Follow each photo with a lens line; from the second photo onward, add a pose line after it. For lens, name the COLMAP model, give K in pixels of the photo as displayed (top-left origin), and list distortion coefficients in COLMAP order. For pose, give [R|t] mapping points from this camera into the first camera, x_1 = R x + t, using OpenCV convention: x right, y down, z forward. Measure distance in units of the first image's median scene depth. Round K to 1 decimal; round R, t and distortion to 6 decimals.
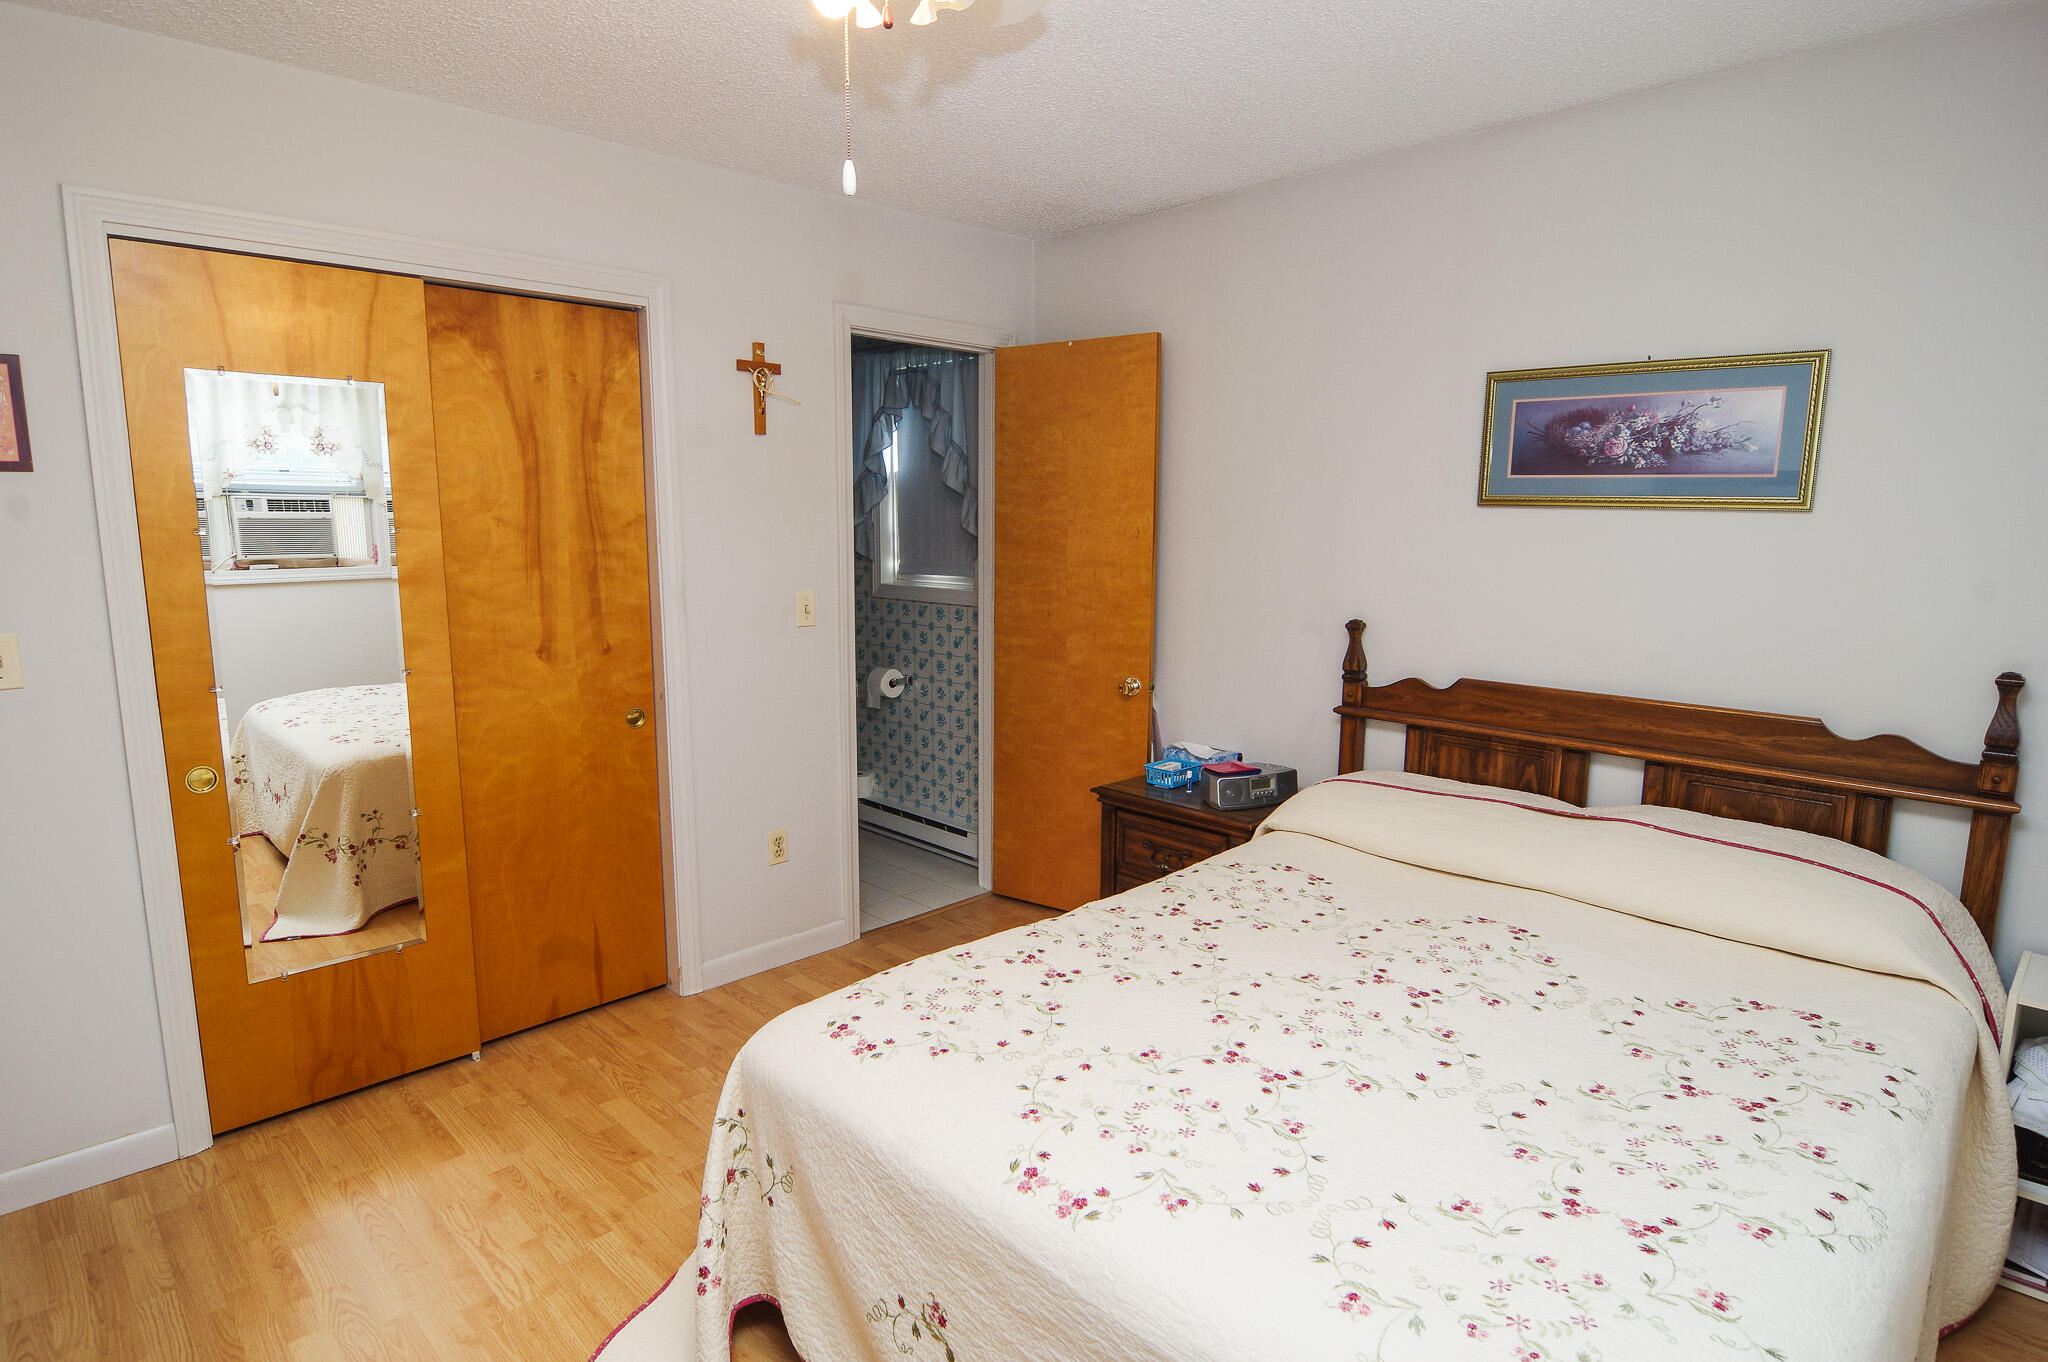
lens RADIAL K [[1111.0, 0, 1030.0], [0, 1111.0, 683.1], [0, 0, 1]] dist [0.006467, -0.012067]
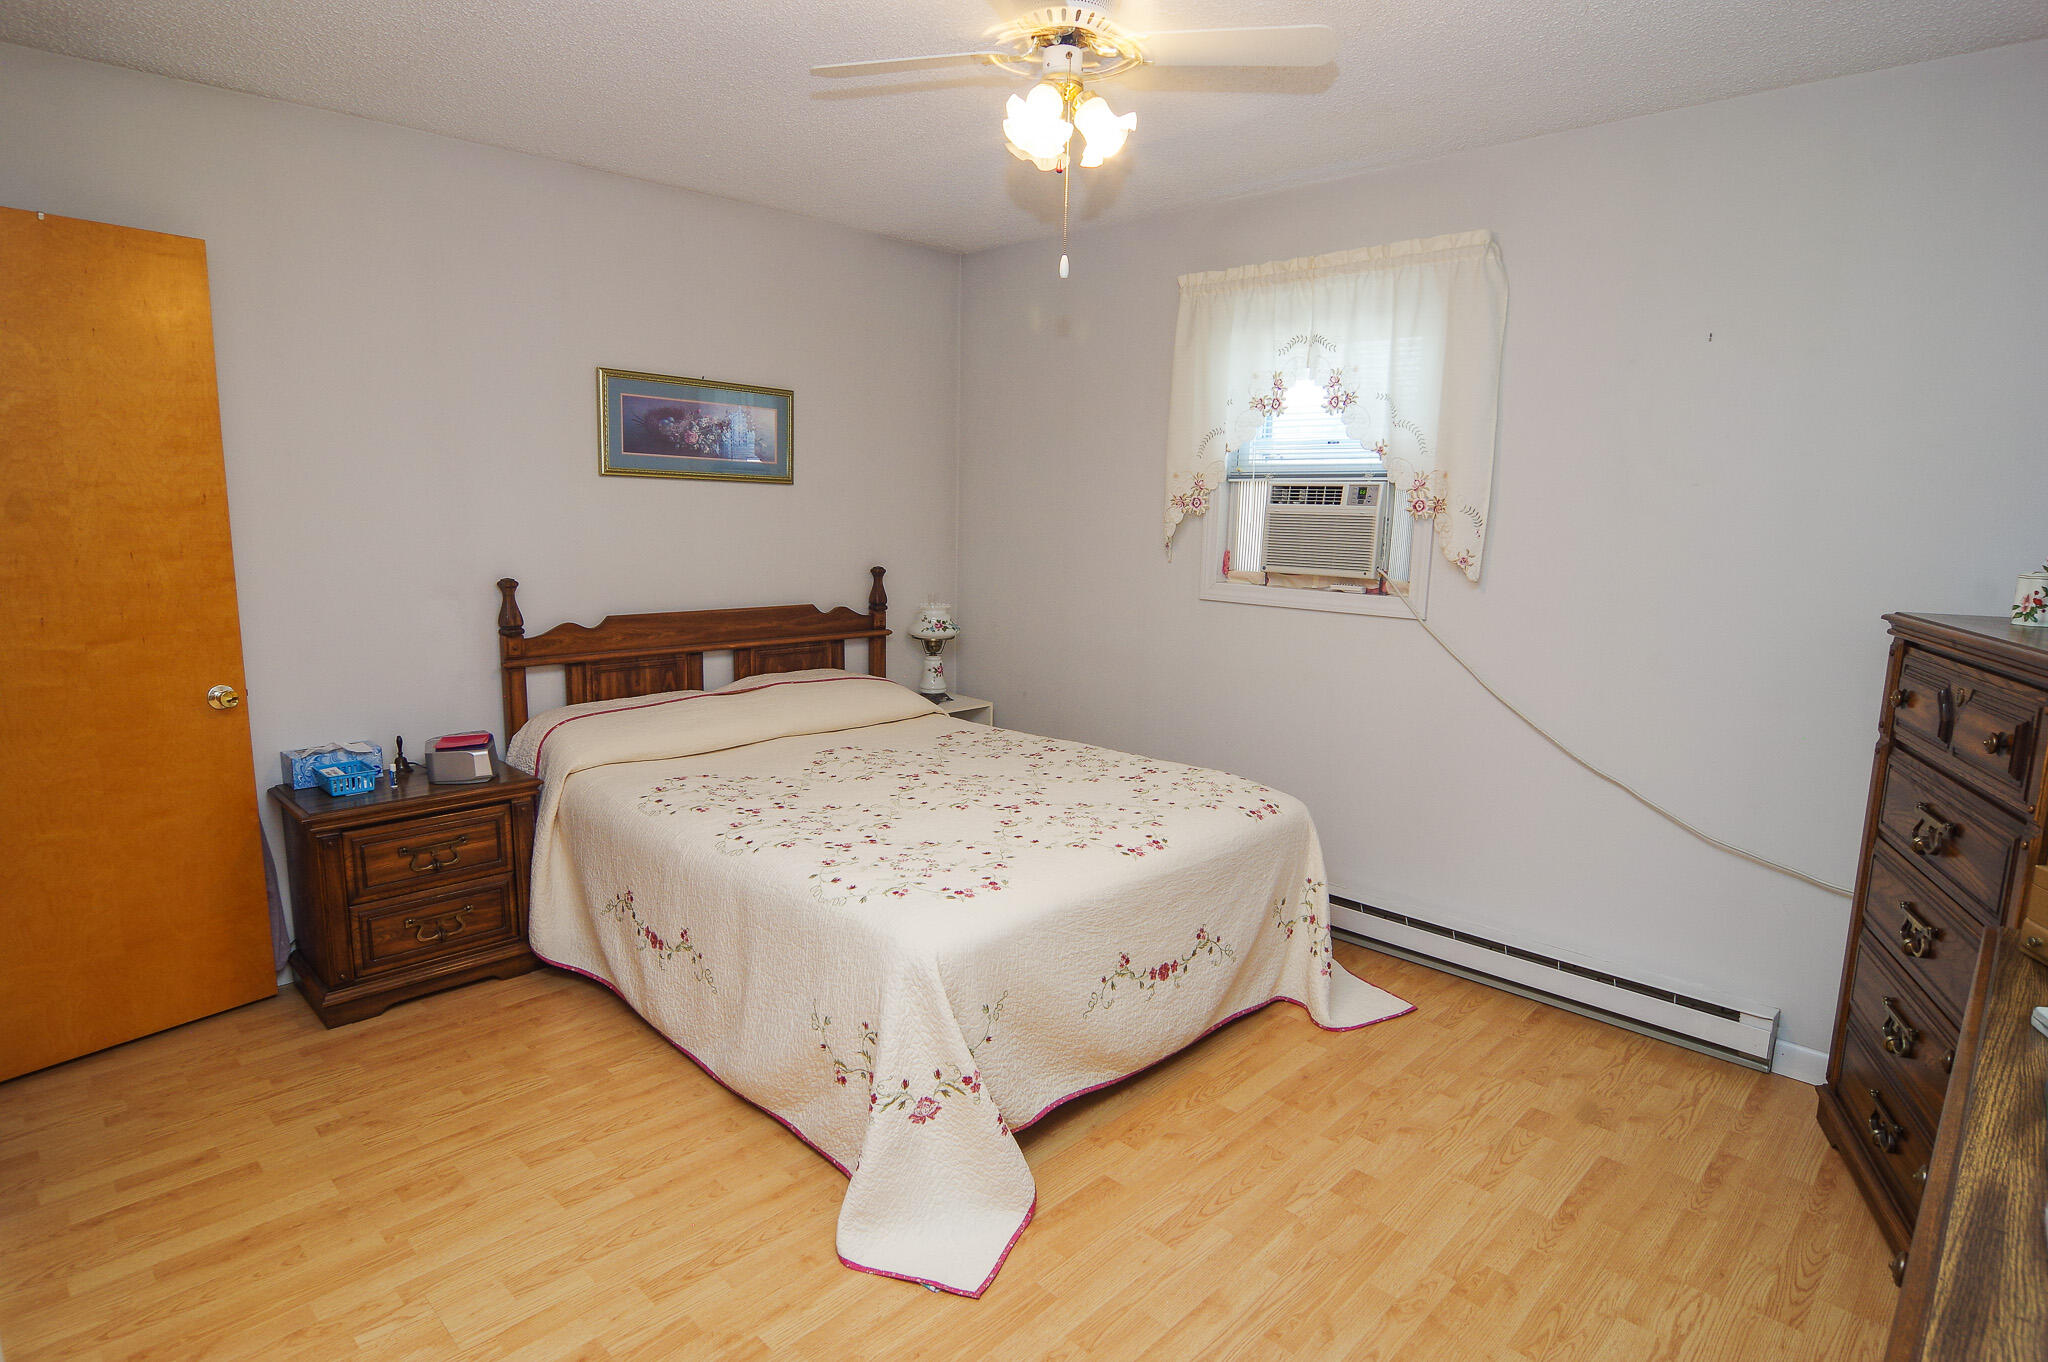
lens RADIAL K [[1111.0, 0, 1030.5], [0, 1111.0, 683.6], [0, 0, 1]] dist [0.006467, -0.012067]
pose [[-0.022195, -0.168427, 0.985464, -0.931048], [0.132653, 0.976495, 0.169882, -0.085912], [-0.990914, 0.134496, 0.000669, 0.597789]]
